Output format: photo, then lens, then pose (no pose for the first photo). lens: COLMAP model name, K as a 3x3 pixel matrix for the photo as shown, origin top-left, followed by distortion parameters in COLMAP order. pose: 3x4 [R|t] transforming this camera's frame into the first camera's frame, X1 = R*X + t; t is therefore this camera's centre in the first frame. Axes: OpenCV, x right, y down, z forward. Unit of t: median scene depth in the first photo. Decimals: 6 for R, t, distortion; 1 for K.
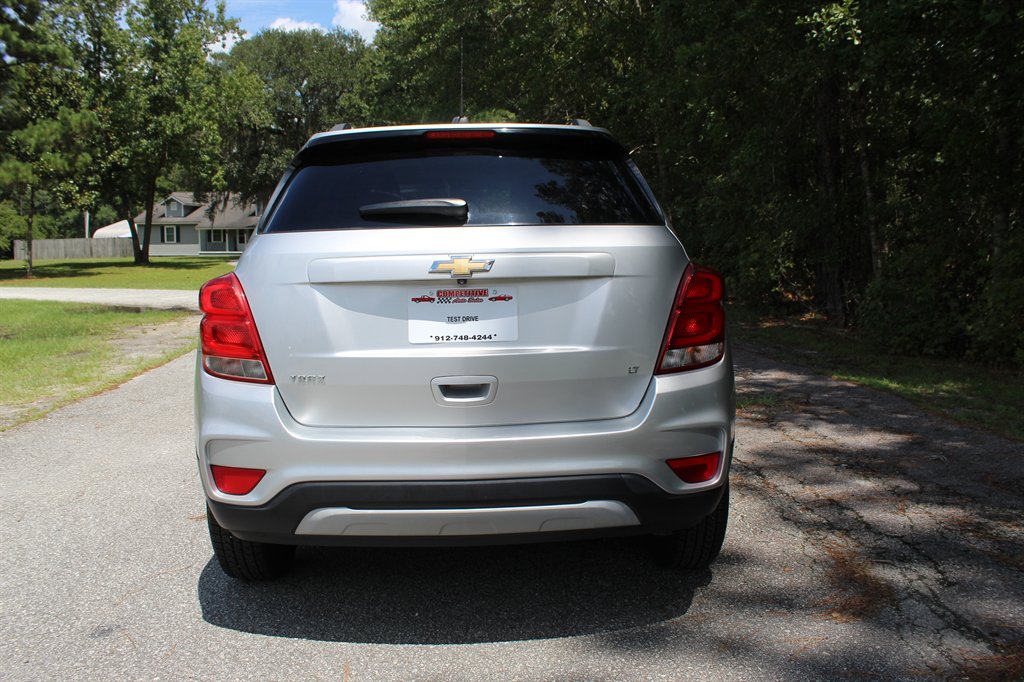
lens RADIAL K [[853.8, 0, 506.4], [0, 853.8, 336.7], [0, 0, 1]] dist [-0.156876, 0.146702]
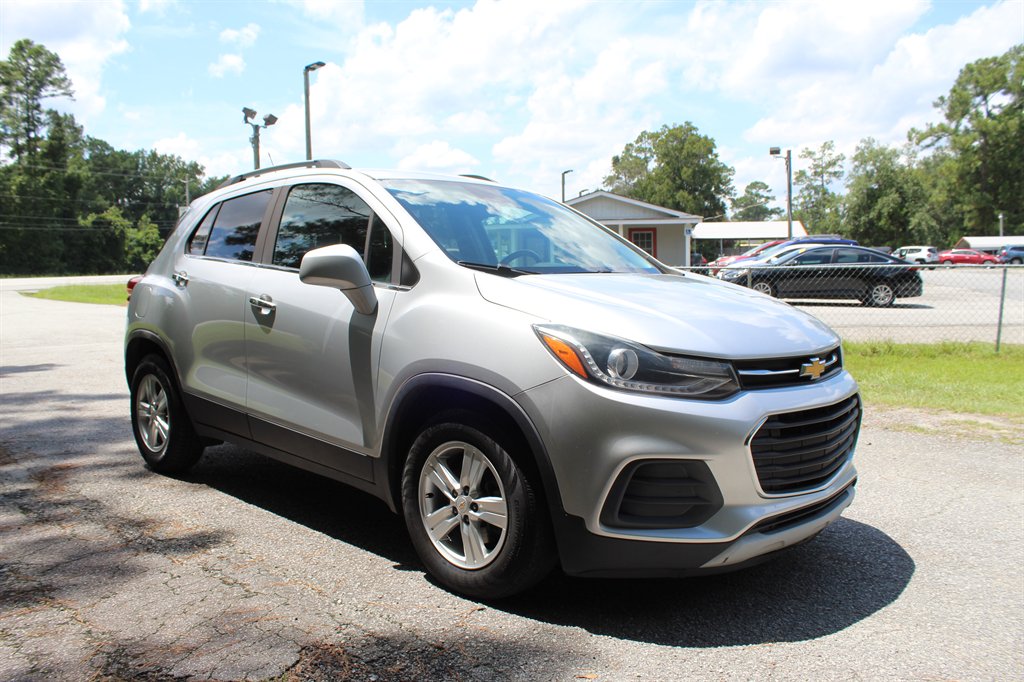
lens RADIAL K [[853.8, 0, 506.4], [0, 853.8, 336.7], [0, 0, 1]] dist [-0.156876, 0.146702]
pose [[-0.724412, 0.071965, -0.685601, 0.062017], [-0.054652, 0.985410, 0.161181, -0.019891], [0.687197, 0.154231, -0.709910, 0.195287]]
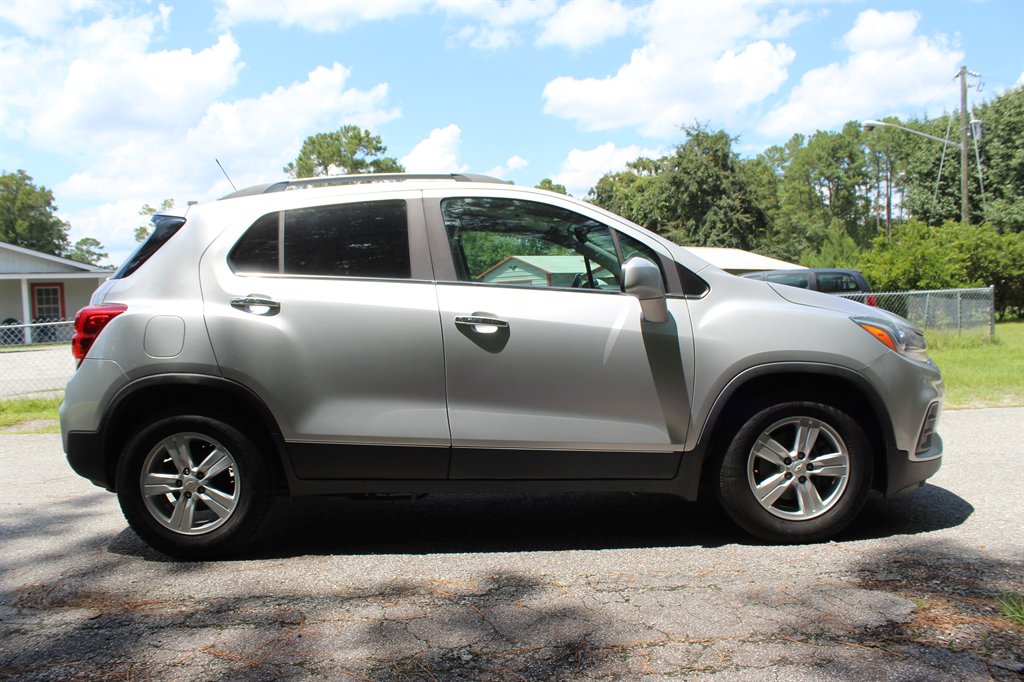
lens RADIAL K [[853.8, 0, 506.4], [0, 853.8, 336.7], [0, 0, 1]] dist [-0.156876, 0.146702]
pose [[-0.042710, 0.041092, -0.998242, 0.104826], [-0.066595, 0.996815, 0.043883, -0.009201], [0.996866, 0.068352, -0.039838, 0.114441]]
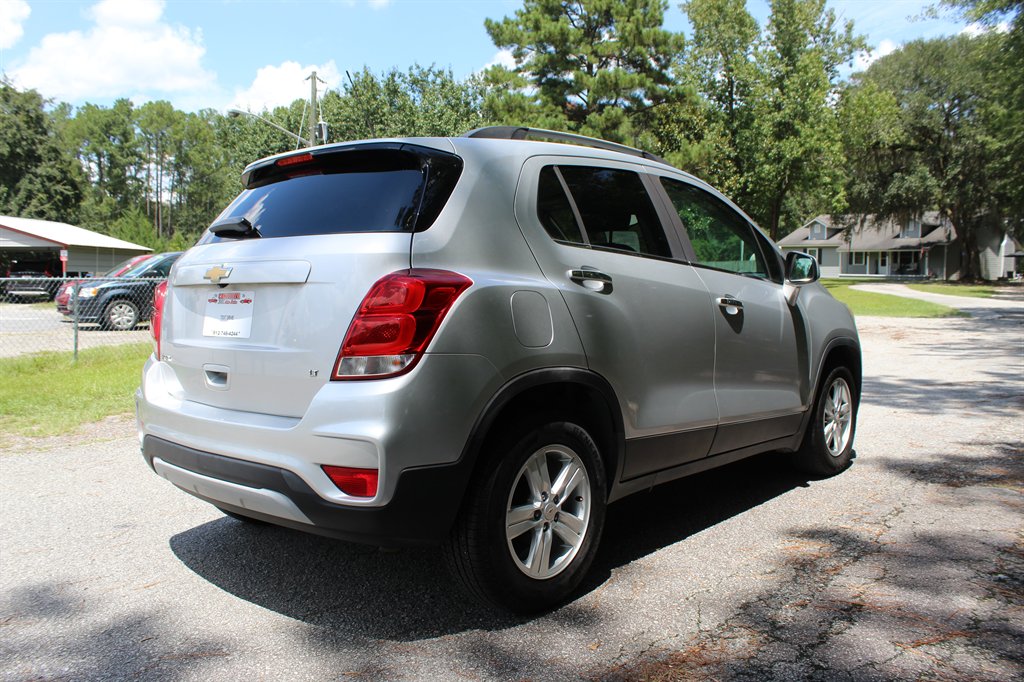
lens RADIAL K [[853.8, 0, 506.4], [0, 853.8, 336.7], [0, 0, 1]] dist [-0.156876, 0.146702]
pose [[0.724426, 0.054647, -0.687183, 0.062067], [-0.073142, 0.997319, 0.002204, -0.001482], [0.685462, 0.048665, 0.726481, 0.024951]]
